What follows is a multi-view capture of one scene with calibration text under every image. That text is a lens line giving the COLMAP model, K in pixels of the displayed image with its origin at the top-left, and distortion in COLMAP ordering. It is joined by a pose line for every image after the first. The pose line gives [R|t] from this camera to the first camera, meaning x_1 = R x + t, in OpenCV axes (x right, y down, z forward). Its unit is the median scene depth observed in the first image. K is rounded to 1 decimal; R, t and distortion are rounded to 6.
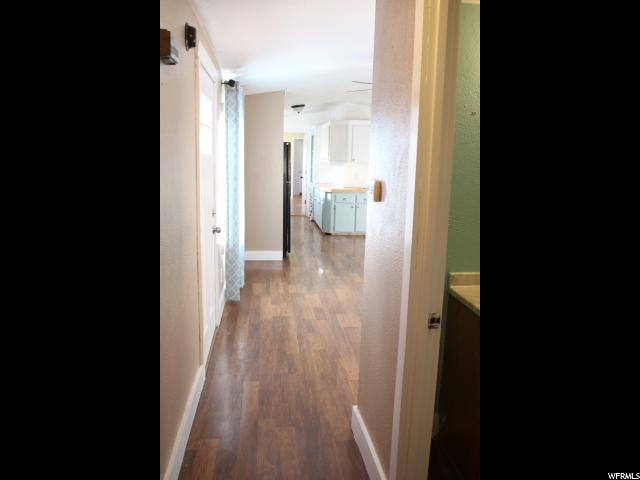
lens RADIAL K [[472.7, 0, 320.0], [0, 472.7, 240.0], [0, 0, 1]] dist [0.000350, 0.000014]
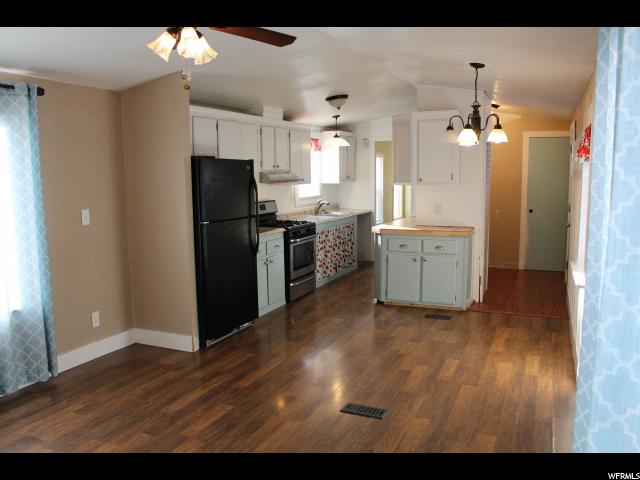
lens RADIAL K [[525.5, 0, 320.0], [0, 525.5, 240.0], [0, 0, 1]] dist [-0.161979, 0.127877]
pose [[0.866291, 0.044981, -0.497510, 0.287542], [-0.066065, 0.997506, -0.024850, -0.070548], [0.495151, 0.054395, 0.867102, 0.380994]]
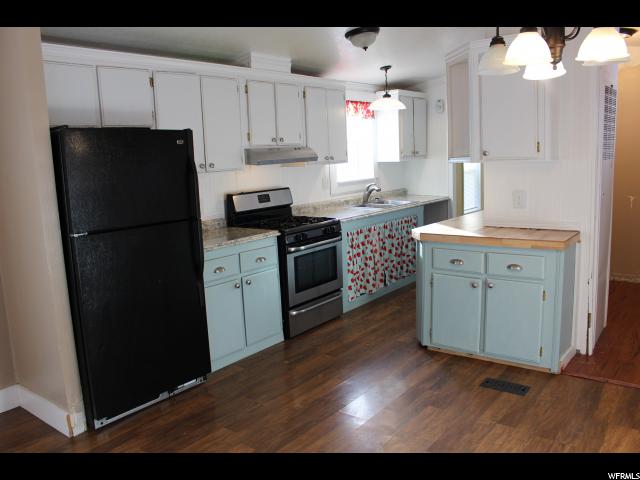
lens RADIAL K [[525.5, 0, 320.0], [0, 525.5, 240.0], [0, 0, 1]] dist [-0.161979, 0.127877]
pose [[0.718881, 0.072237, -0.691370, 0.252931], [-0.069866, 0.997058, 0.031530, -0.108228], [0.691614, 0.025637, 0.721813, 0.638311]]
